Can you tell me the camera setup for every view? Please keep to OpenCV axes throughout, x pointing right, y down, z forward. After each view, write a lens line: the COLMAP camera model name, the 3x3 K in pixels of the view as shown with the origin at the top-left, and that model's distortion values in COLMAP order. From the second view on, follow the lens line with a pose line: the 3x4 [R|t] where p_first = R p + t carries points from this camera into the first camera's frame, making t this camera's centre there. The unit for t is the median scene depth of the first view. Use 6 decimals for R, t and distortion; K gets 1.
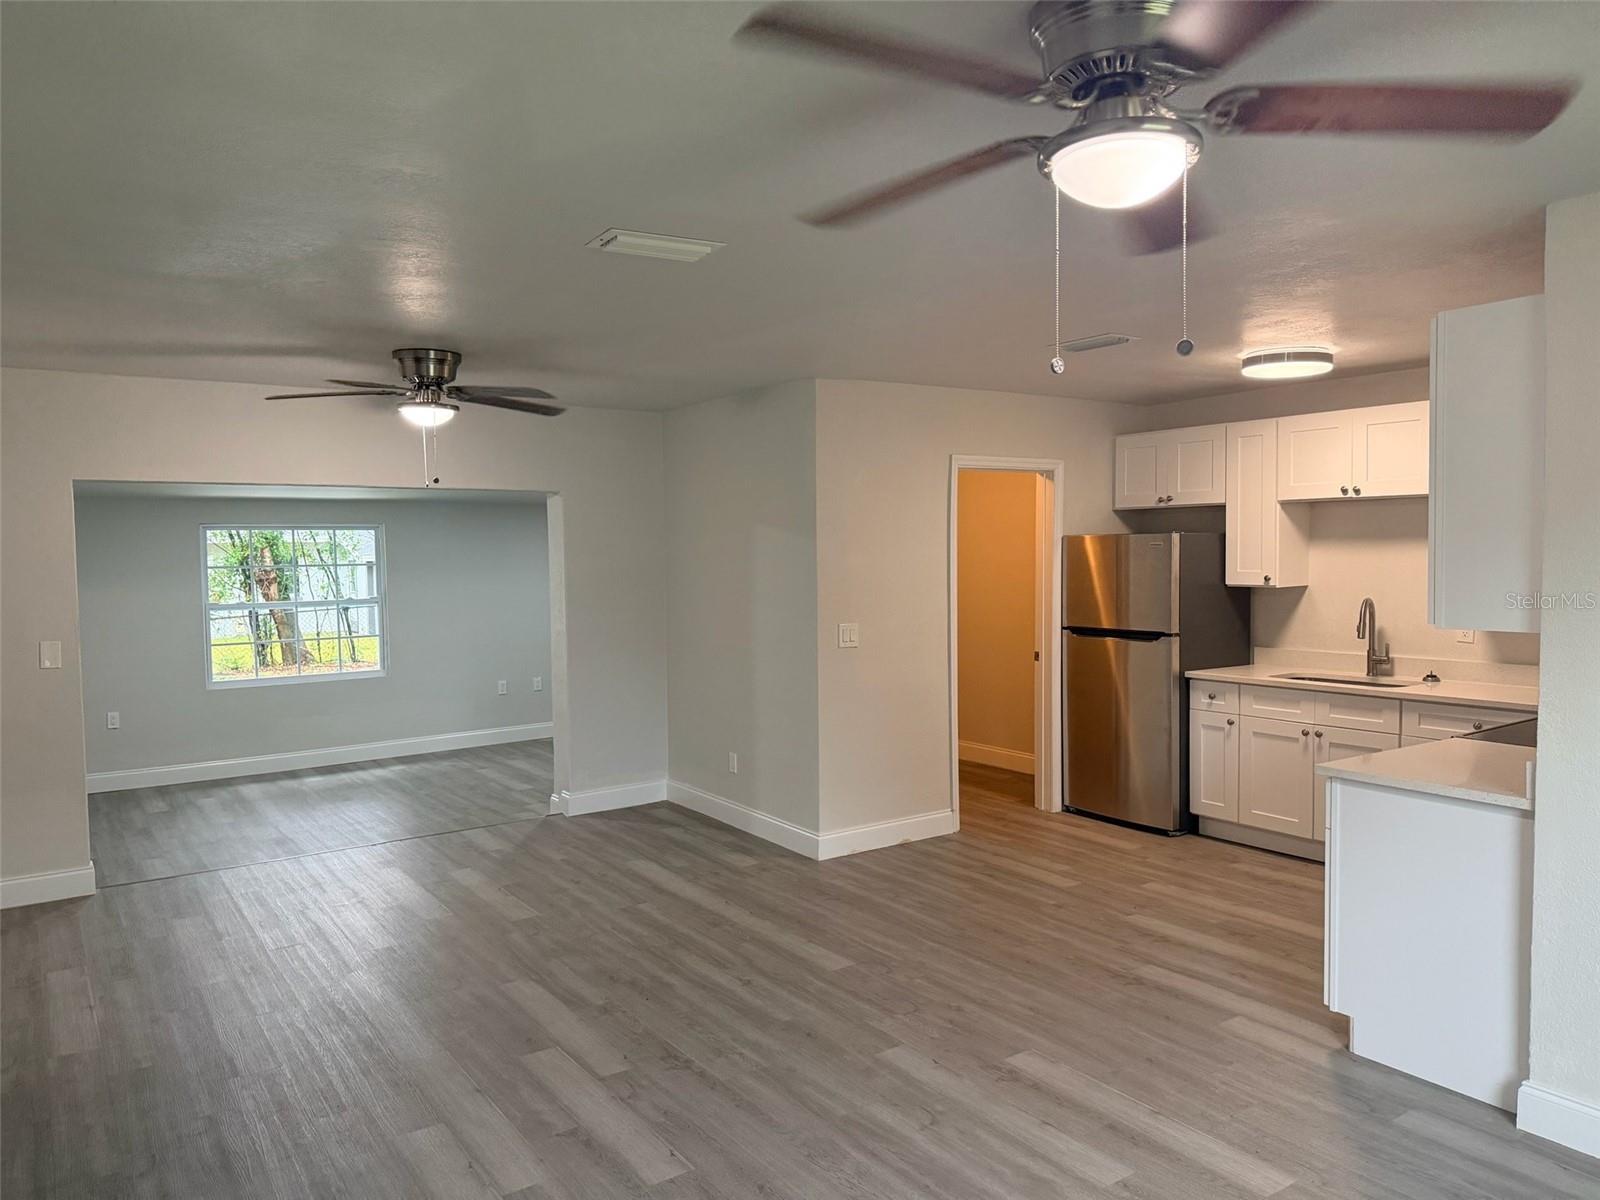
lens RADIAL K [[1134.3, 0, 800.0], [0, 1134.3, 600.0], [0, 0, 1]] dist [0.001138, -0.009416]
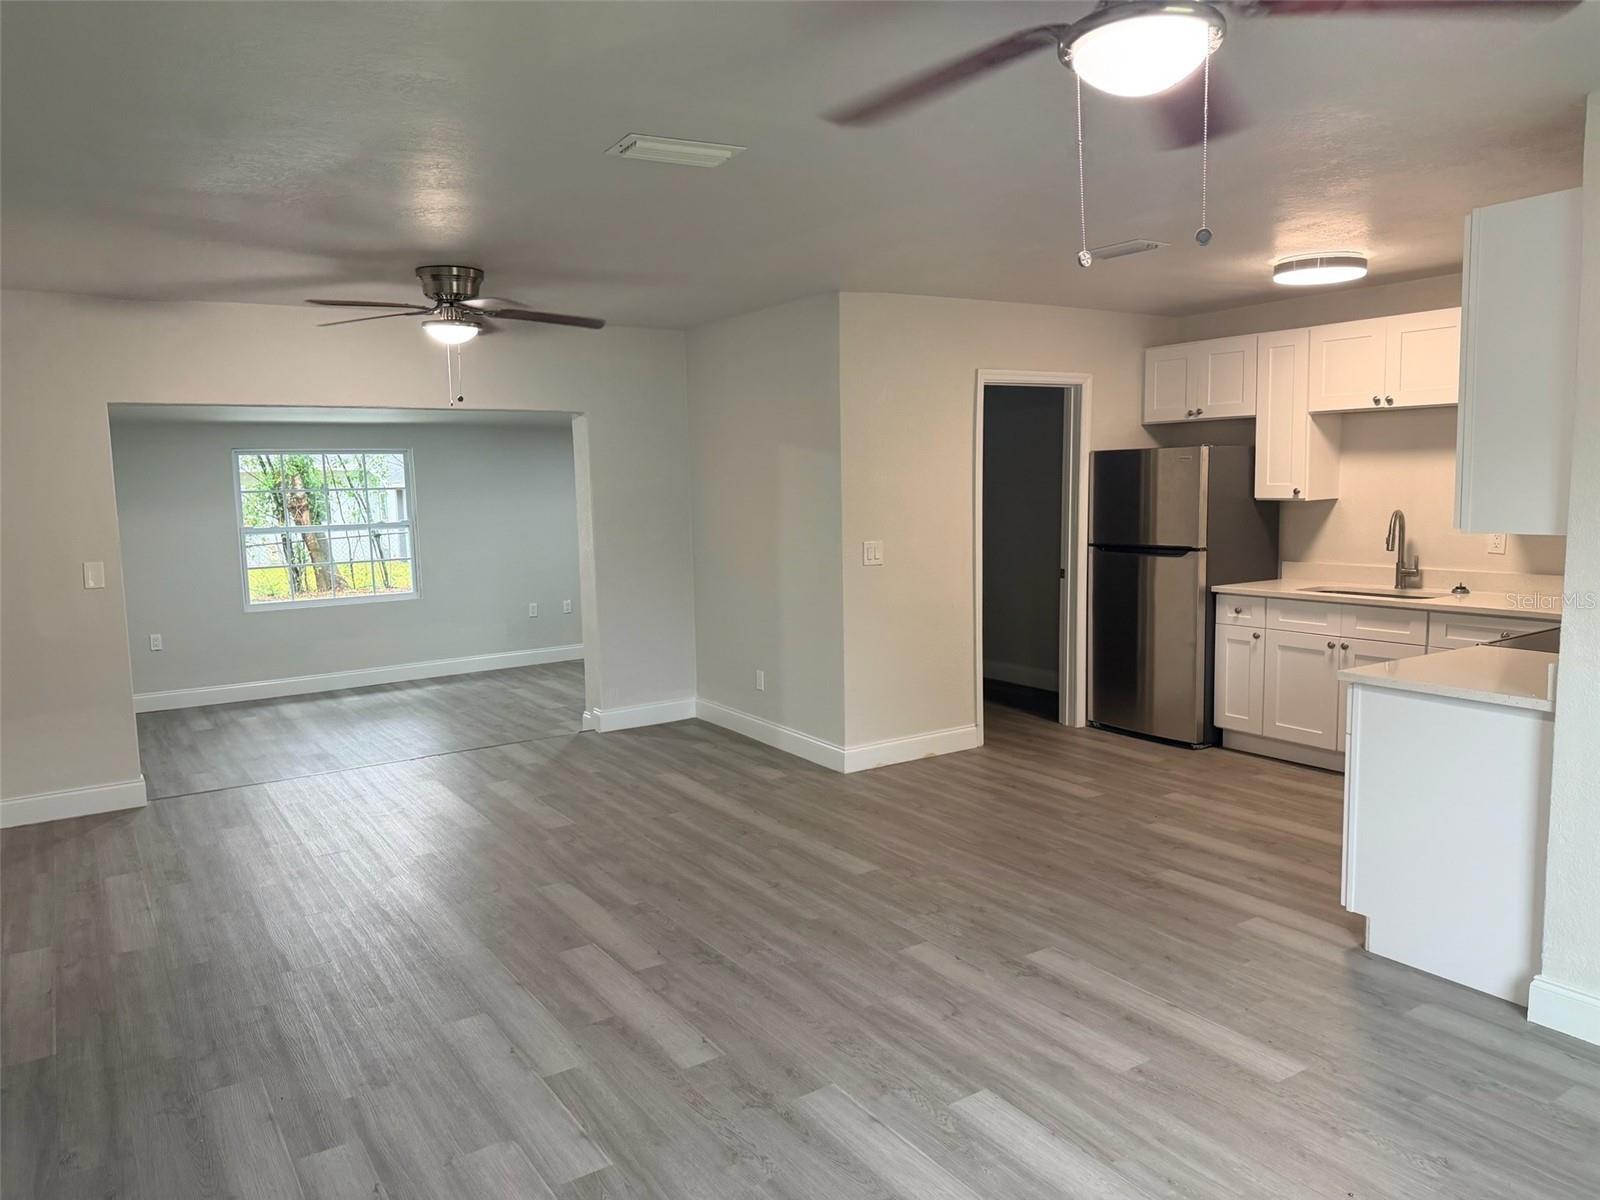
lens RADIAL K [[1134.3, 0, 800.0], [0, 1134.3, 600.0], [0, 0, 1]] dist [0.001138, -0.009416]
pose [[0.999669, -0.006429, -0.024909, 0.002661], [0.008032, 0.997865, 0.064817, 0.010599], [0.024439, -0.064995, 0.997586, -0.008883]]
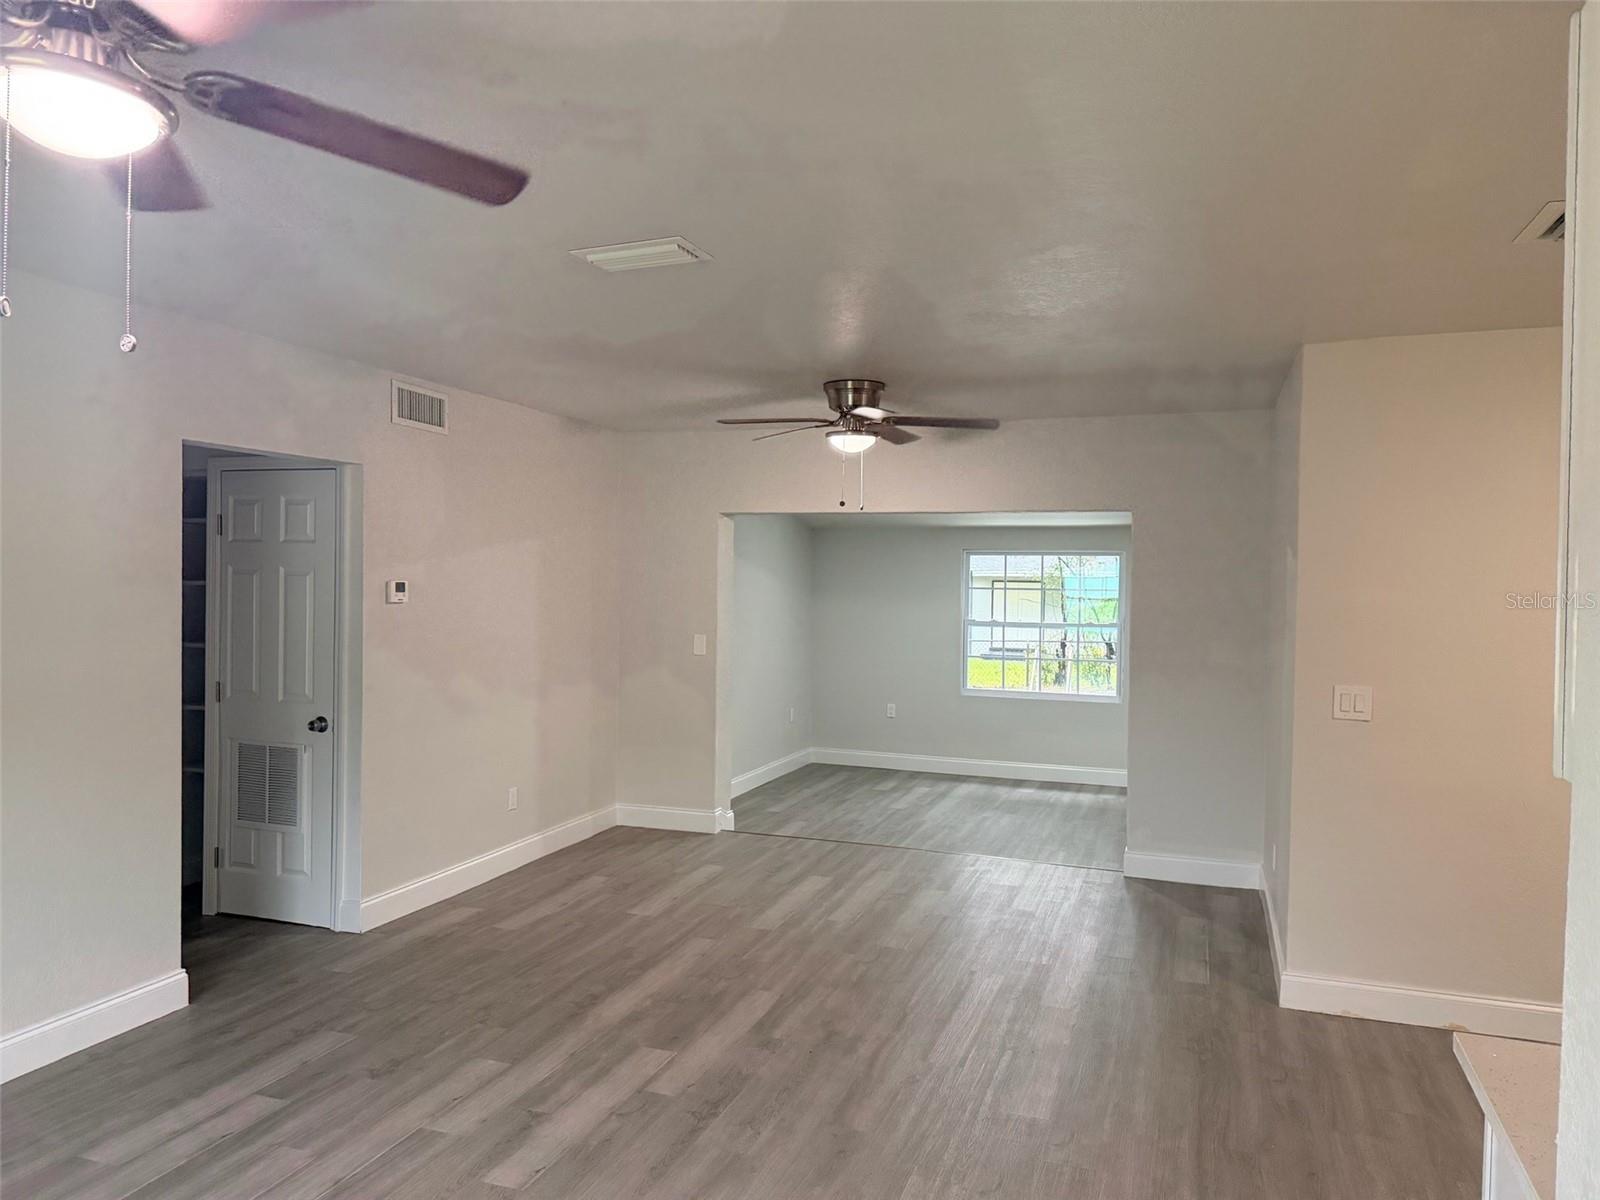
lens RADIAL K [[1120.1, 0, 800.0], [0, 1120.1, 600.0], [0, 0, 1]] dist [0.072872, -0.110177]
pose [[0.589141, 0.046525, -0.806690, 0.506625], [-0.070509, 0.997493, 0.006036, -0.020314], [0.804948, 0.053323, 0.590944, 0.362385]]
